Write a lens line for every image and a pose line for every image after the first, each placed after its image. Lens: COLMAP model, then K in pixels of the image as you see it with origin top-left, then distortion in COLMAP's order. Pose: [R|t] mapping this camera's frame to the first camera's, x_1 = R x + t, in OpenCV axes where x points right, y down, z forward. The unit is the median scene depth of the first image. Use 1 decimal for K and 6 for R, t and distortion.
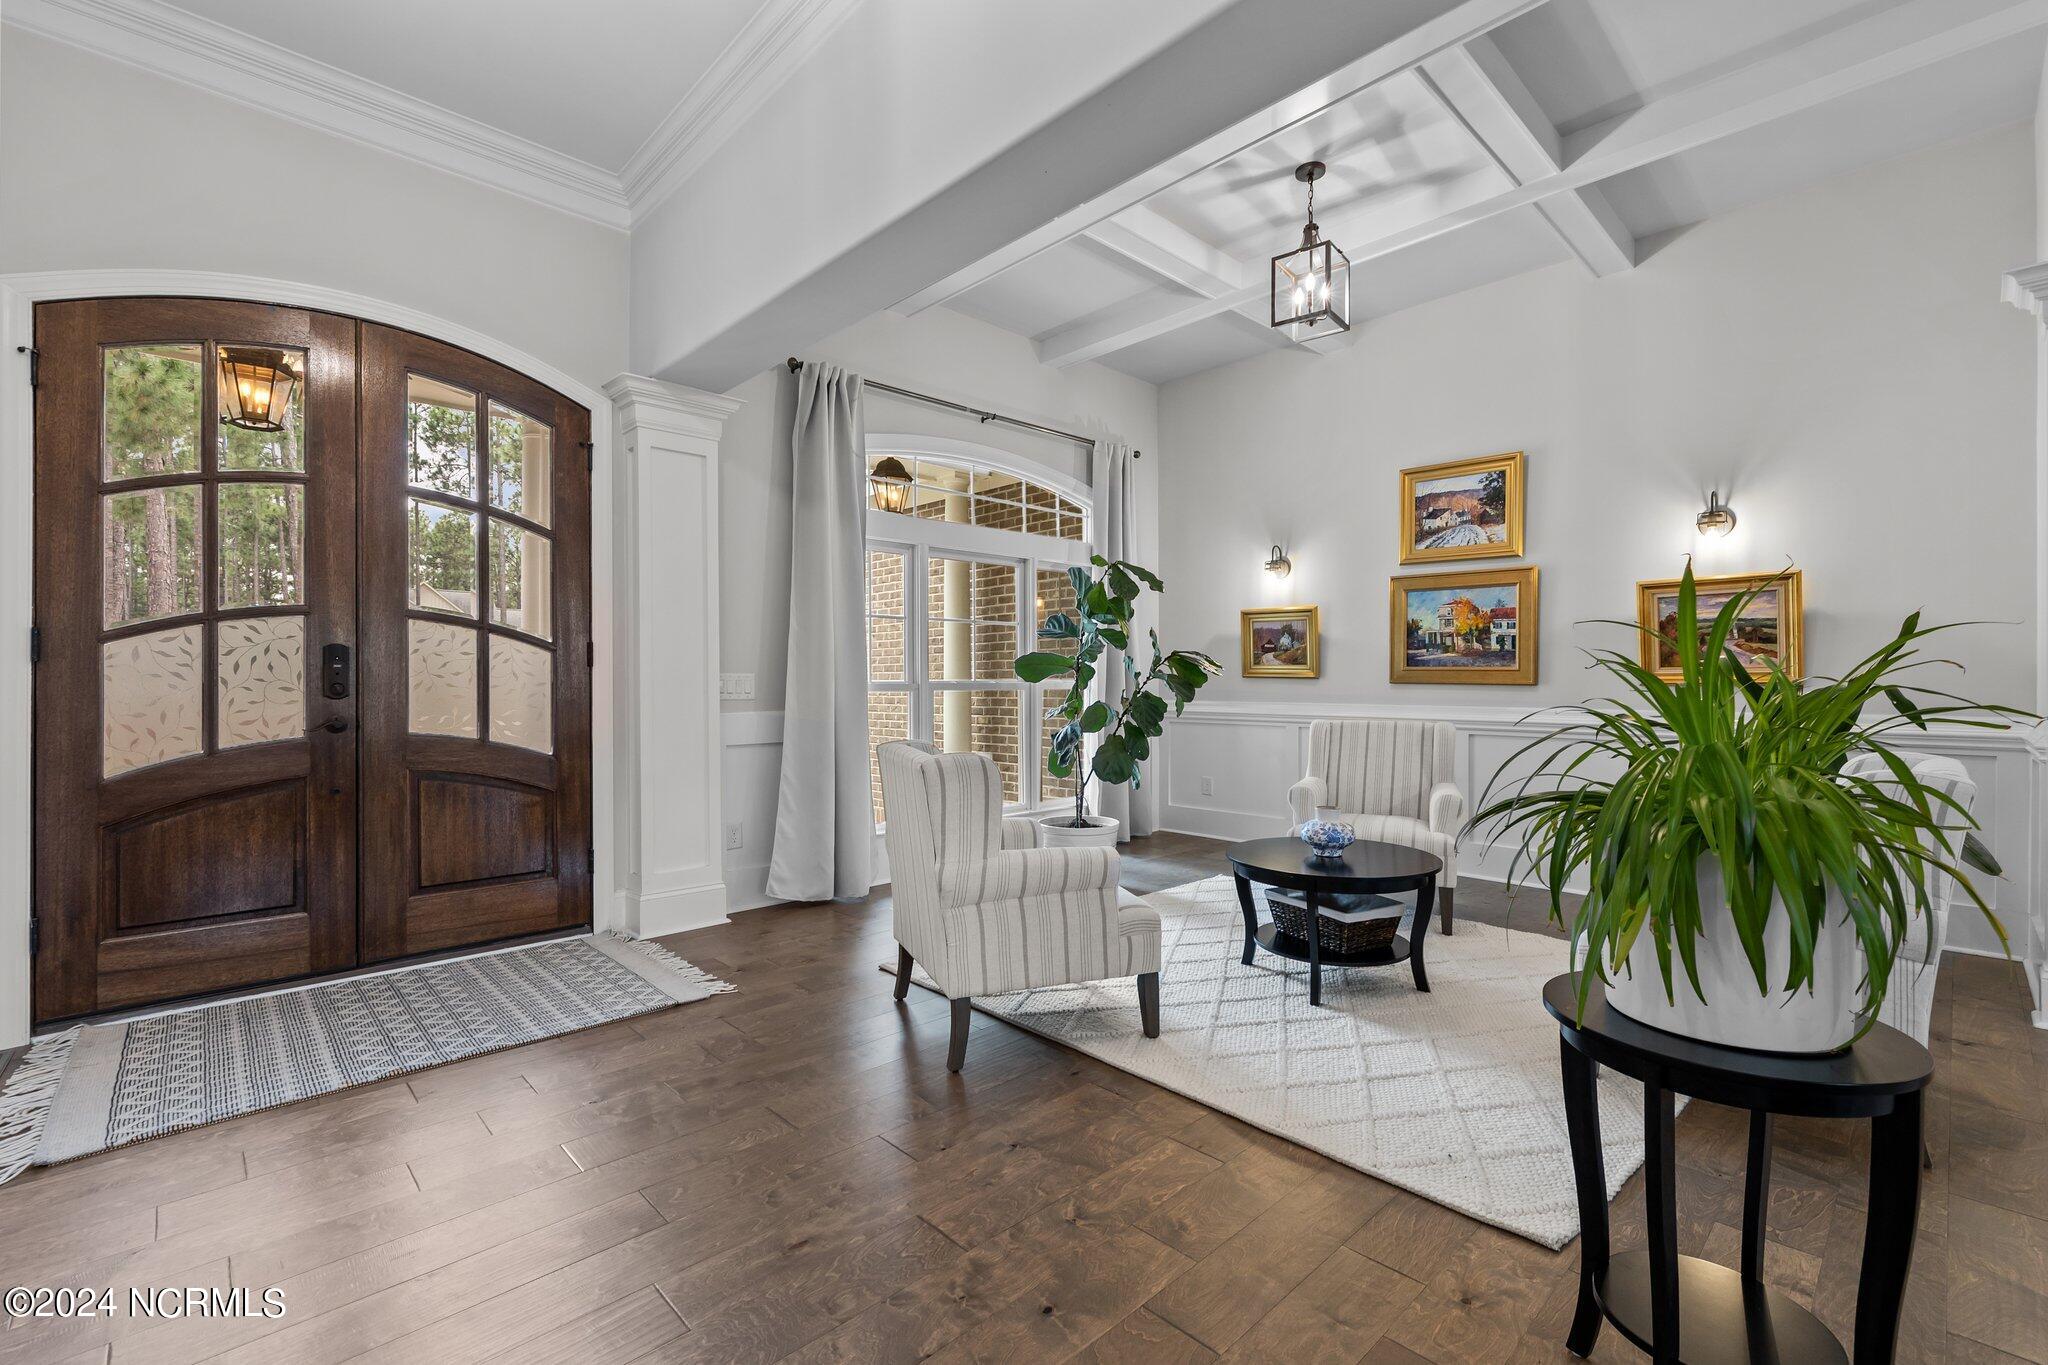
lens RADIAL K [[881.1, 0, 1004.7], [0, 881.1, 682.6], [0, 0, 1]] dist [-0.001007, 0.000847]
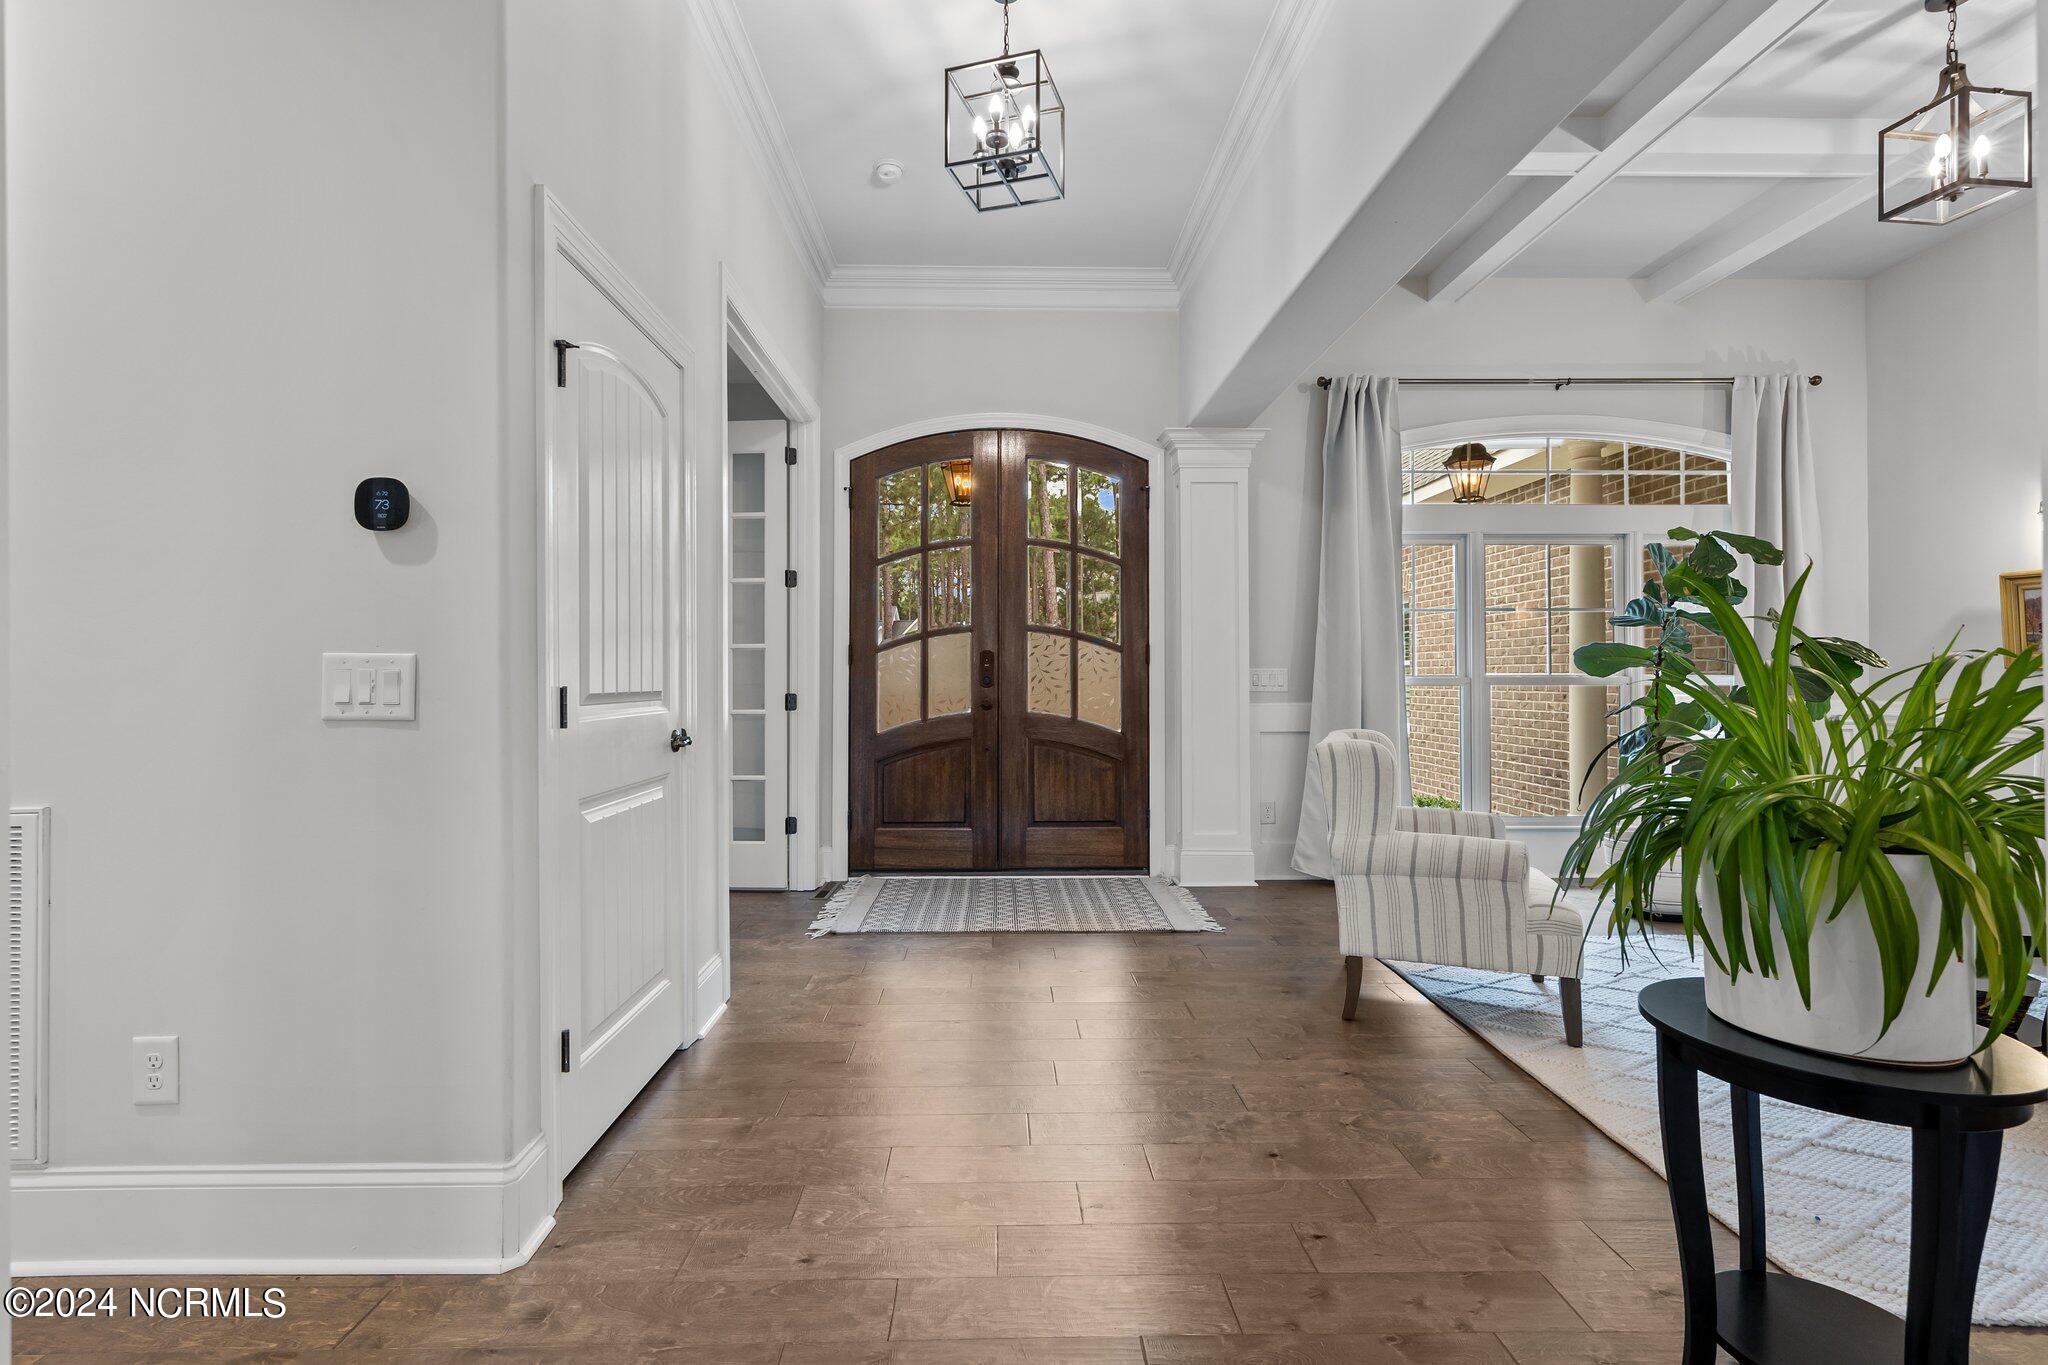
lens RADIAL K [[959.3, 0, 1020.9], [0, 959.3, 669.7], [0, 0, 1]] dist [-0.000638, 0.000100]
pose [[0.739936, -0.003408, -0.672668, 0.339414], [-0.000694, 0.999983, -0.005830, -0.001897], [0.672676, 0.004780, 0.739921, -0.146290]]
